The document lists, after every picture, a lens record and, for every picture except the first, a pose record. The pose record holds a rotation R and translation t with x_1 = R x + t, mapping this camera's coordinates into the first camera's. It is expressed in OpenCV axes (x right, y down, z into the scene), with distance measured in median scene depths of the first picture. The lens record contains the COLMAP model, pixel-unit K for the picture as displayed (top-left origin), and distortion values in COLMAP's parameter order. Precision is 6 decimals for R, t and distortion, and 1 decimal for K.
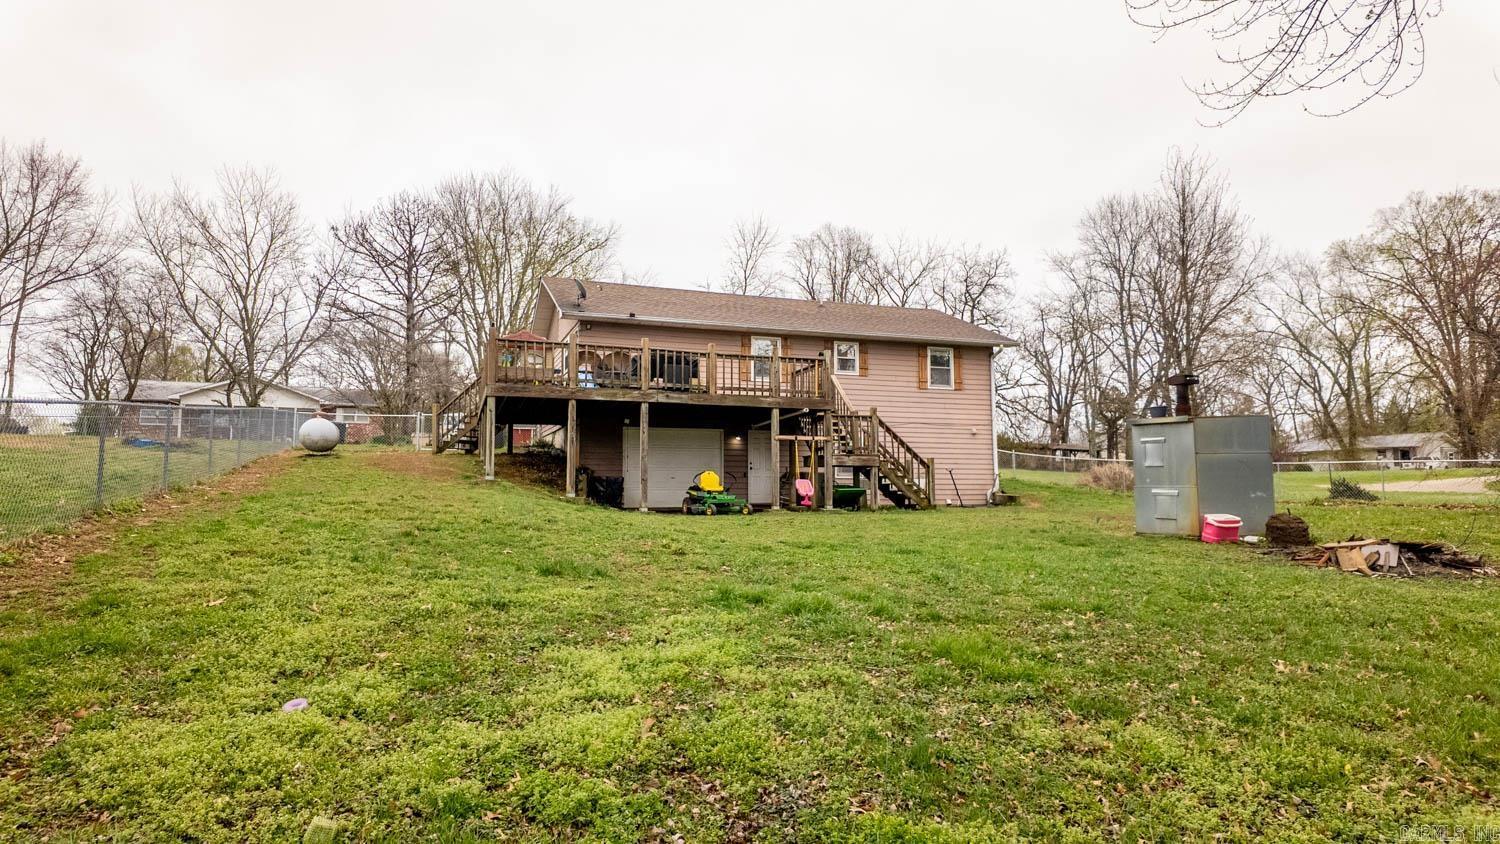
lens RADIAL K [[782.3, 0, 761.3], [0, 782.3, 422.6], [0, 0, 1]] dist [-0.003132, -0.000674]
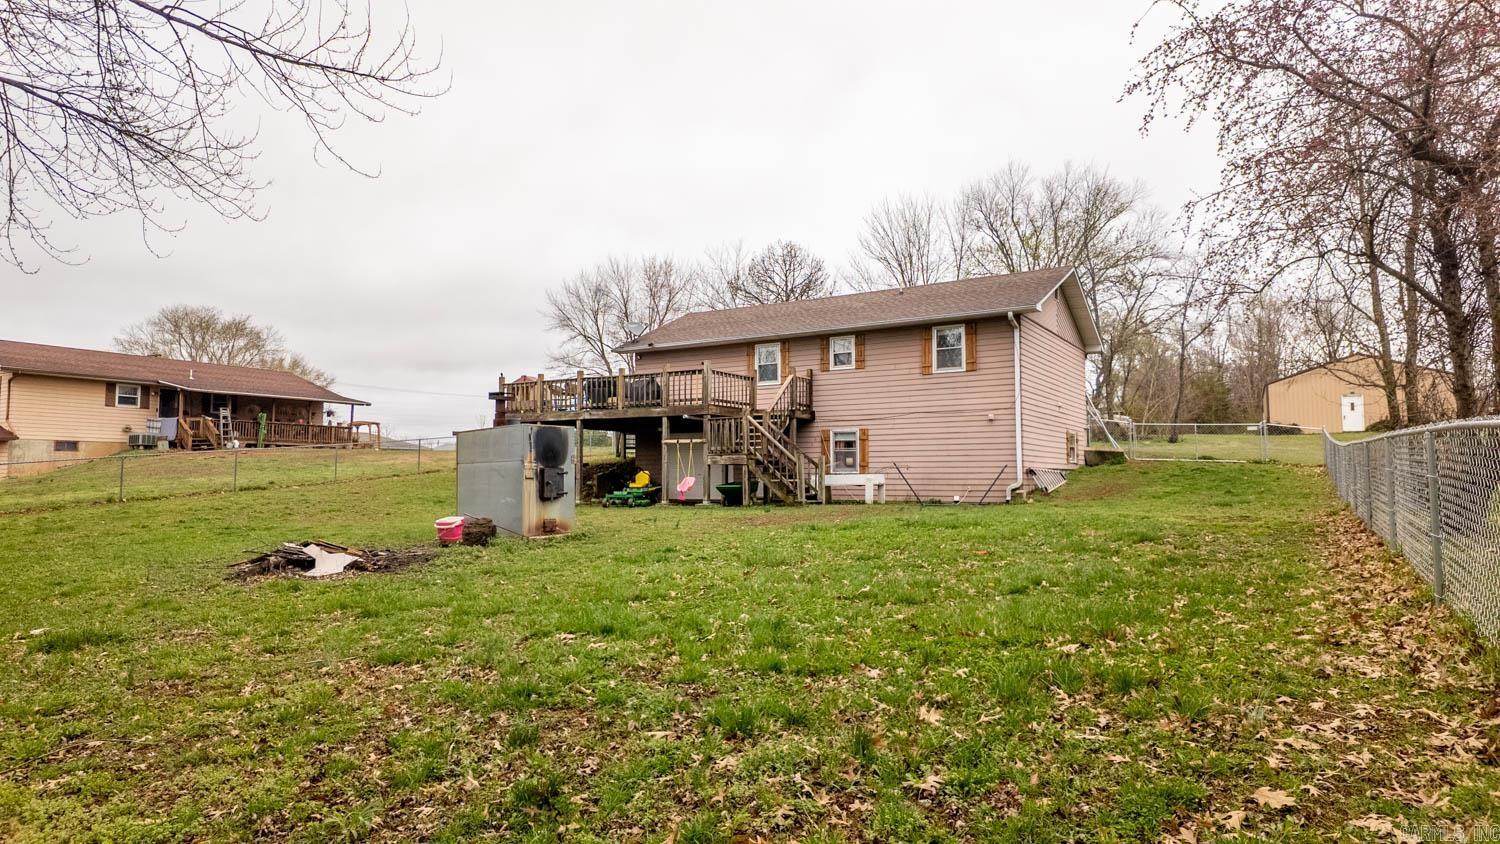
lens RADIAL K [[782.3, 0, 761.3], [0, 782.3, 422.6], [0, 0, 1]] dist [-0.003132, -0.000674]
pose [[0.696047, -0.054887, -0.715895, 0.734274], [0.067405, 0.997666, -0.010954, 0.009920], [0.714825, -0.040630, 0.698122, 0.226090]]
